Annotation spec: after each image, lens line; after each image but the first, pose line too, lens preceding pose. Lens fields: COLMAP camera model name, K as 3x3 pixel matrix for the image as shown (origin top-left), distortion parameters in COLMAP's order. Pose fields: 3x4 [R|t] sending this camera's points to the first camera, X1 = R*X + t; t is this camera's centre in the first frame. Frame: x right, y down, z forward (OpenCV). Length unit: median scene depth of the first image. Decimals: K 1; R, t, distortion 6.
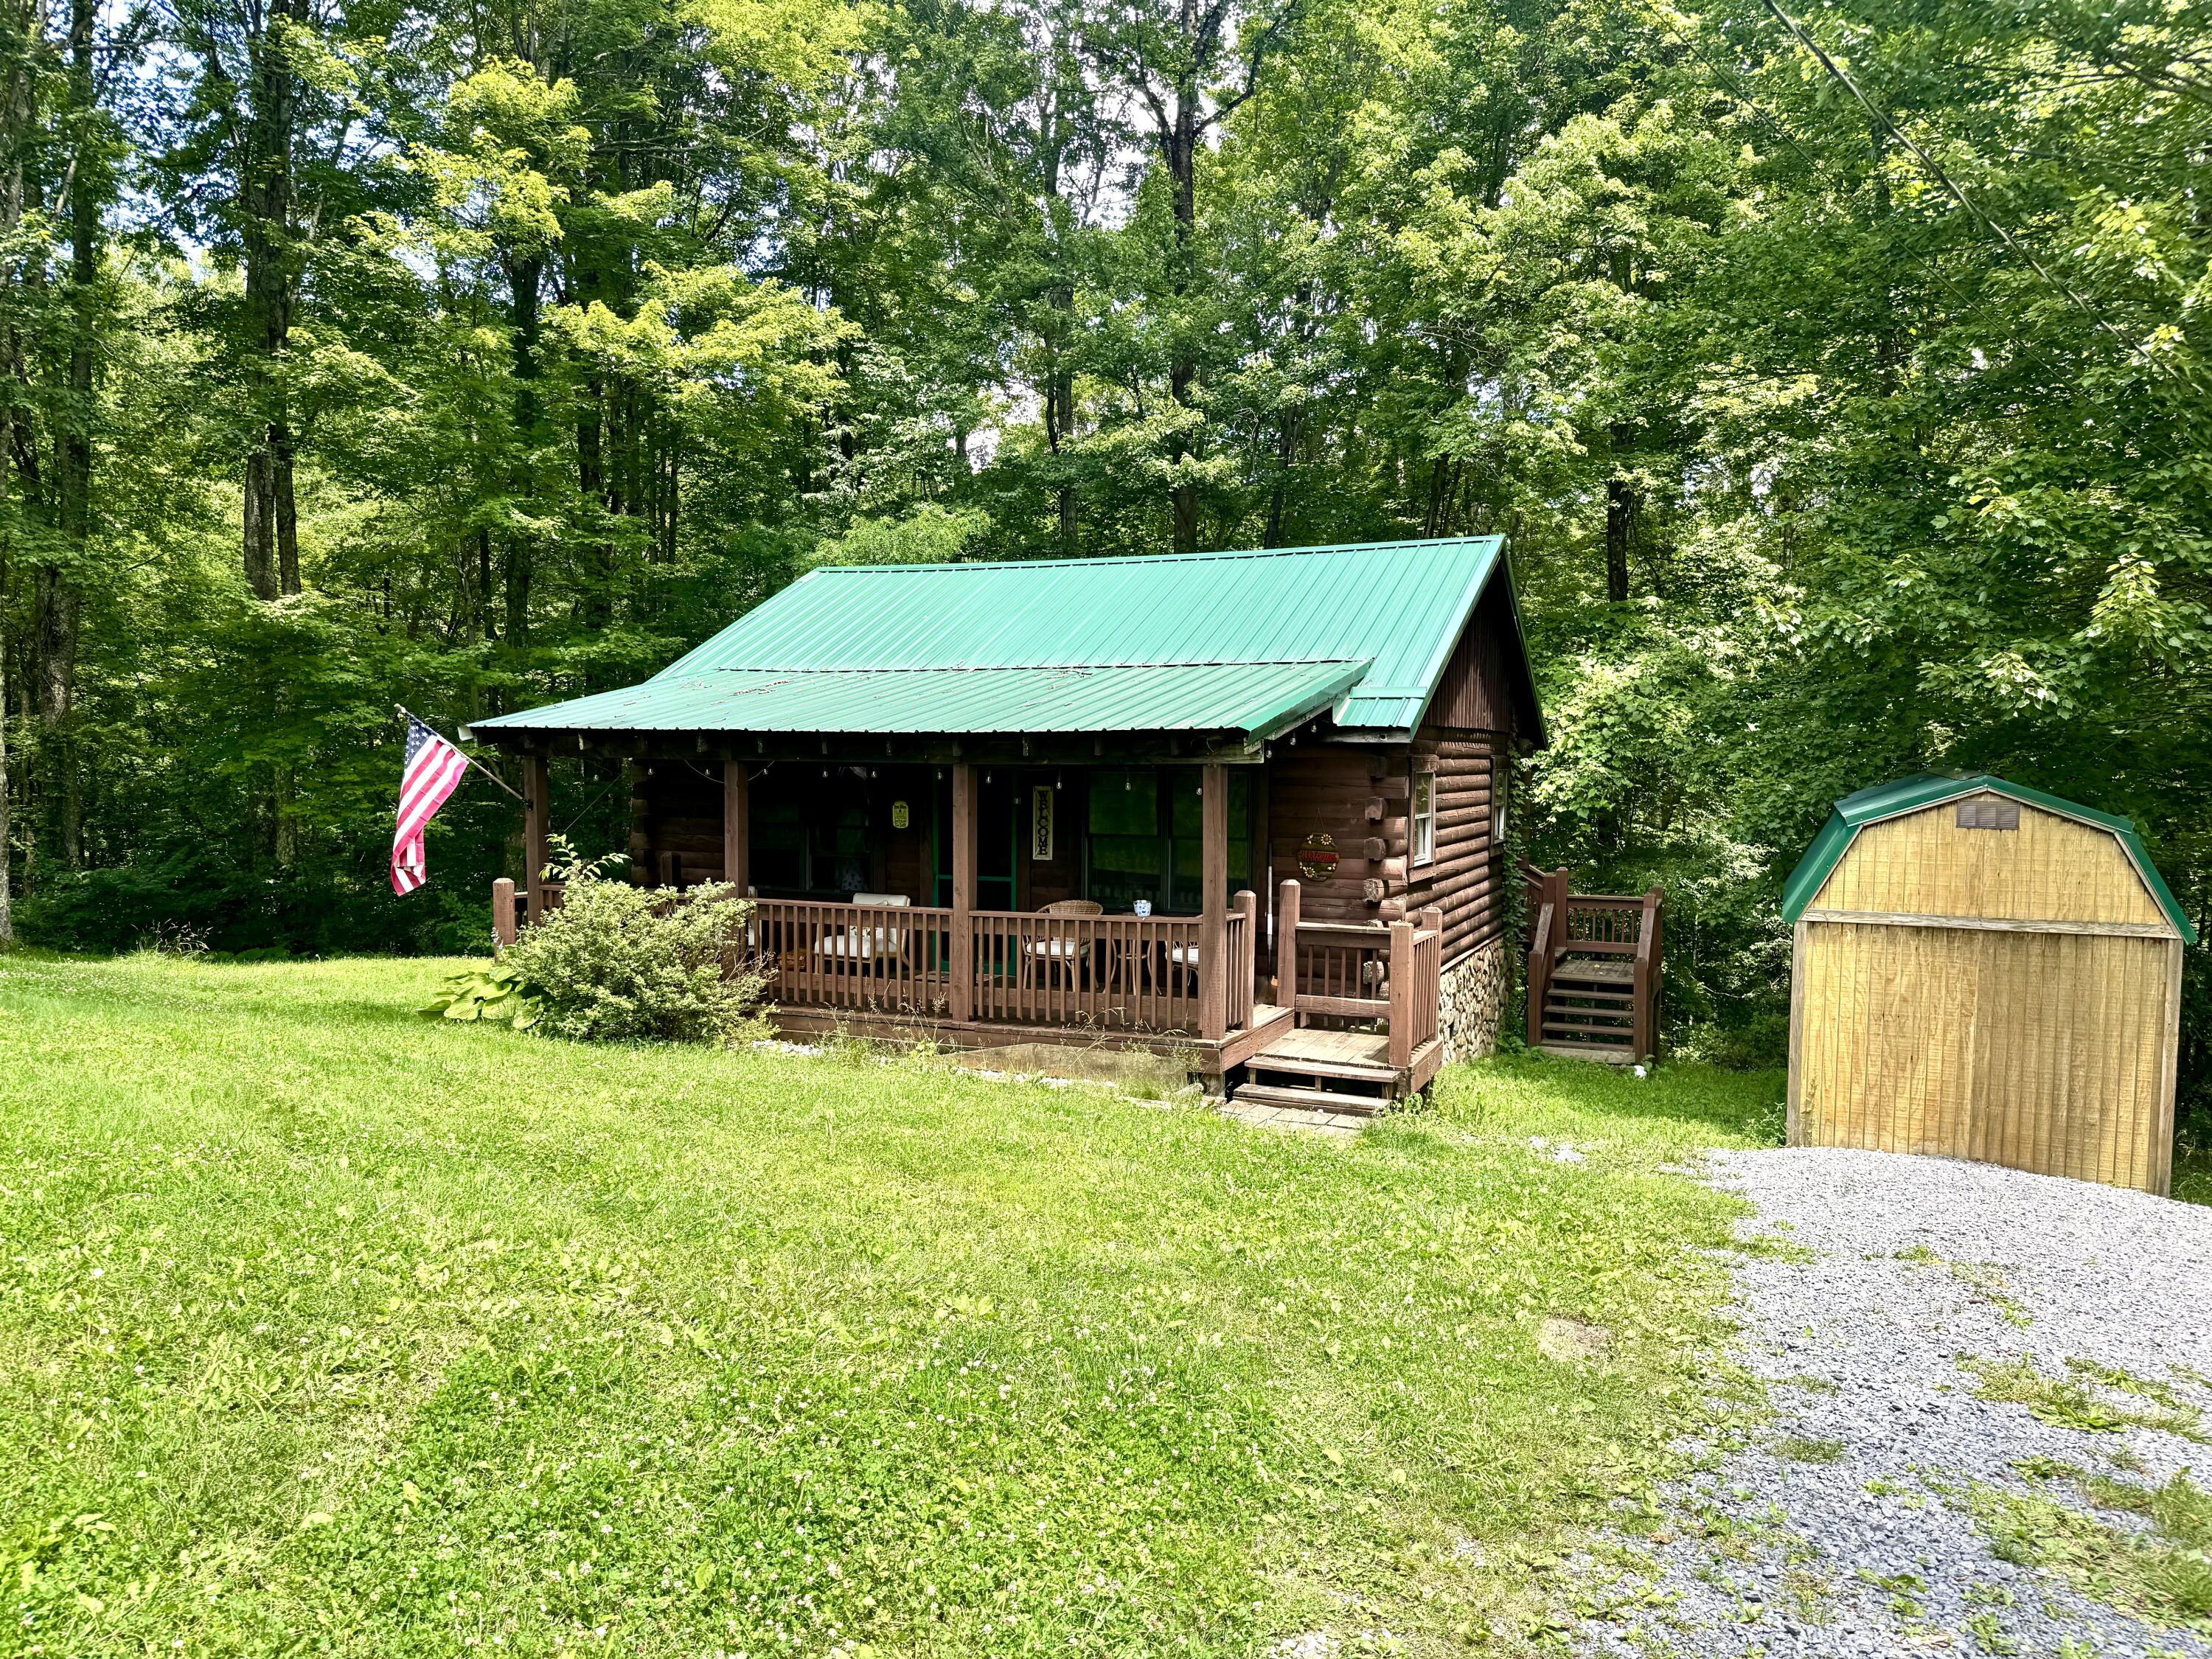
lens RADIAL K [[1566.0, 0, 1110.8], [0, 1566.0, 843.5], [0, 0, 1]] dist [0.093018, -0.136651]
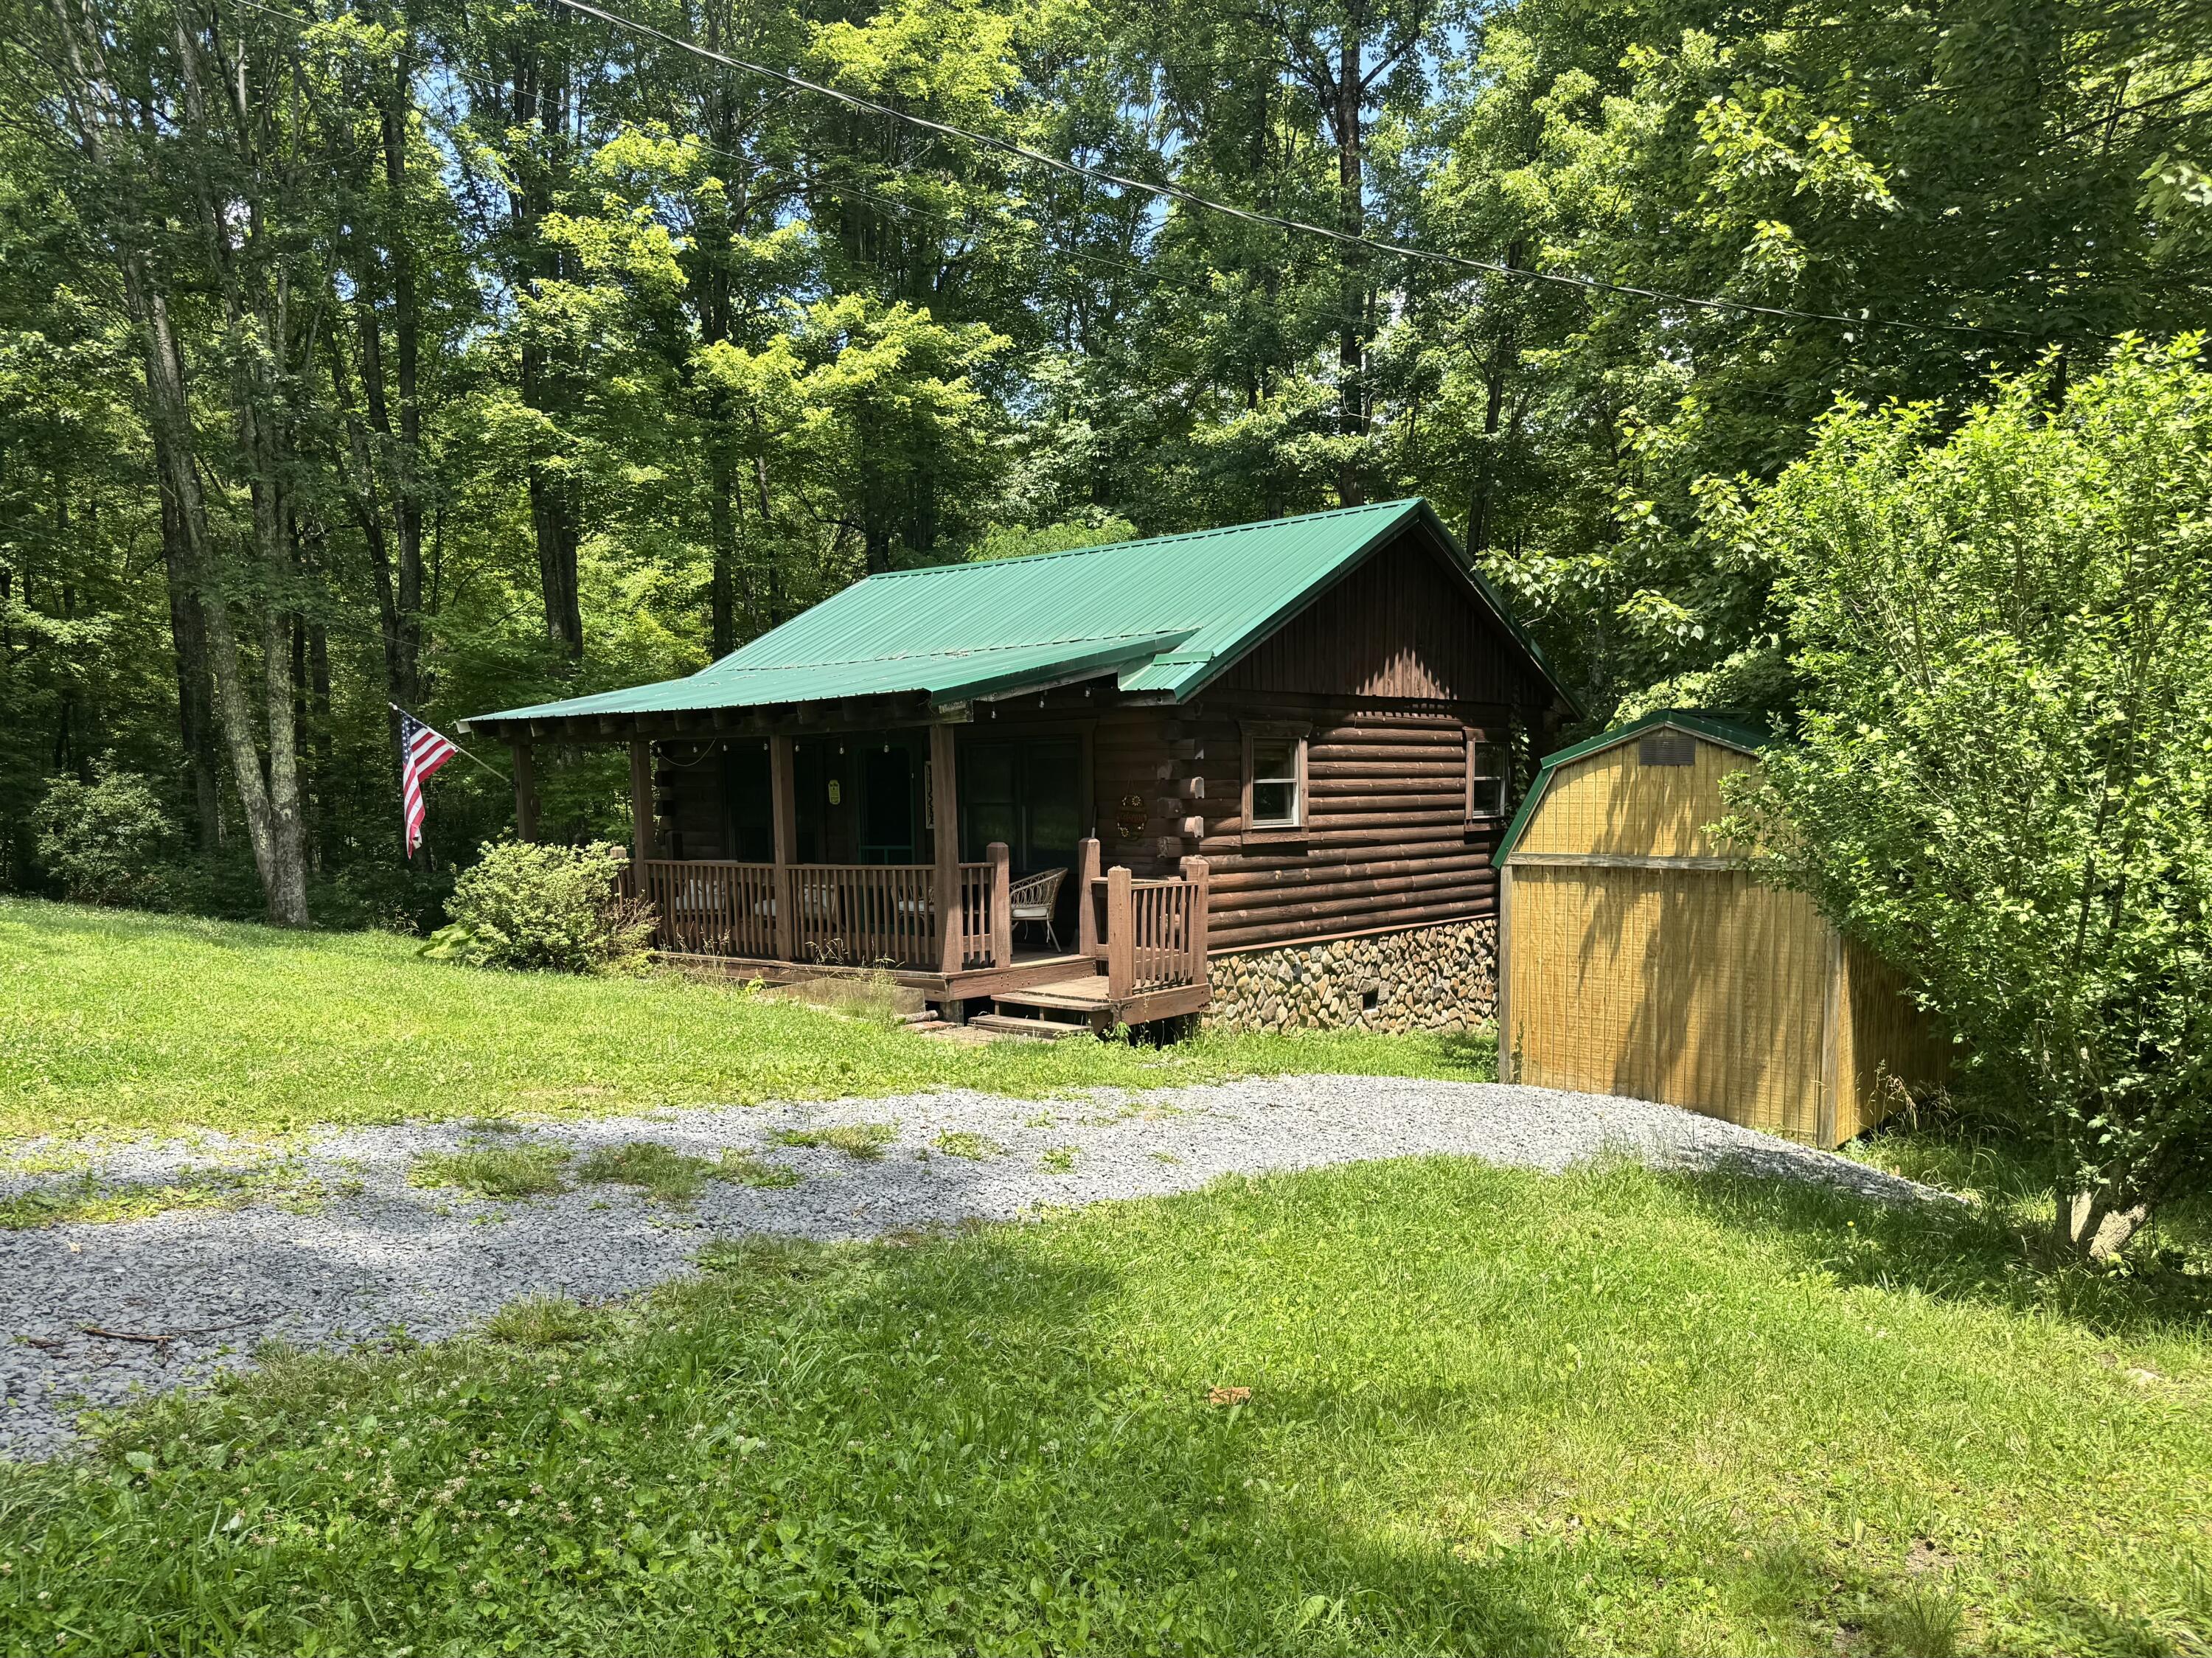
lens RADIAL K [[1694.6, 0, 1107.1], [0, 1694.6, 966.3], [0, 0, 1]] dist [0.068469, -0.002352]
pose [[0.952388, 0.009226, -0.304750, 0.480678], [0.005632, 0.998839, 0.047840, 0.055463], [0.304837, -0.047278, 0.951230, -0.106790]]
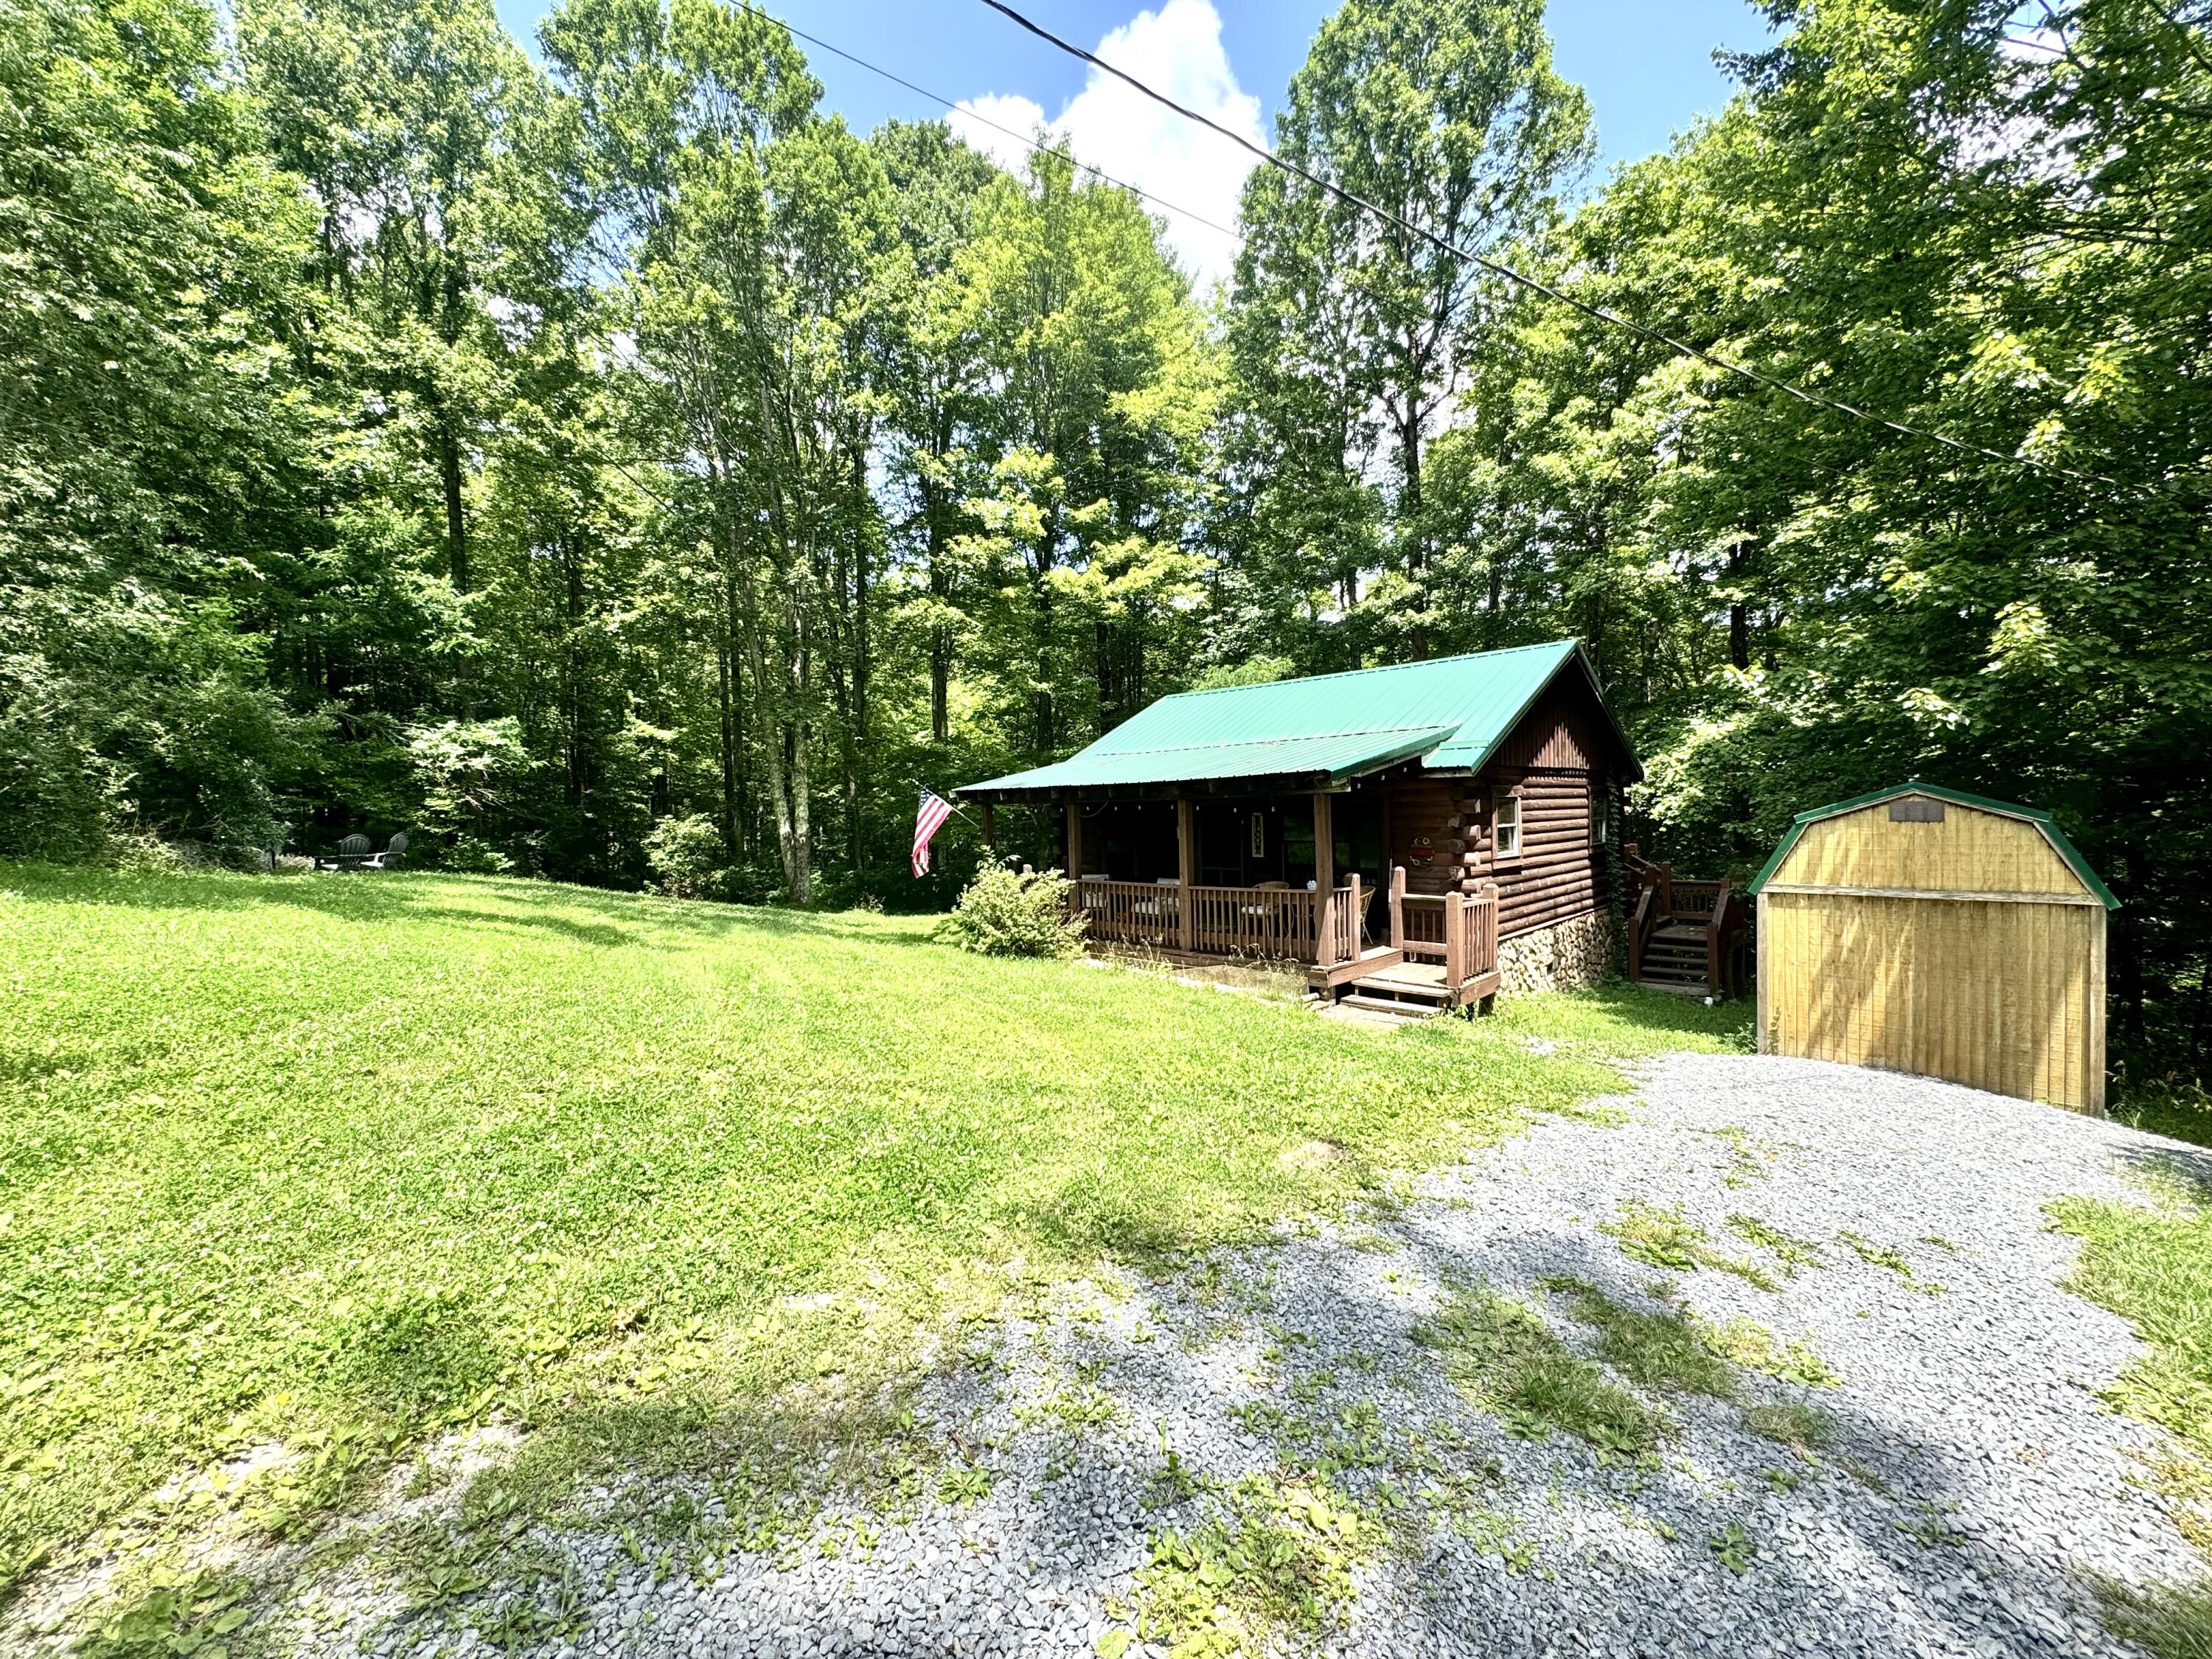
lens RADIAL K [[901.0, 0, 1106.0], [0, 901.0, 829.5], [0, 0, 1]] dist [-0.008973, -0.000124]
pose [[0.930812, -0.022691, -0.364794, 0.171394], [0.010992, 0.999357, -0.034117, 0.013083], [0.365333, 0.027747, 0.930463, 0.053358]]
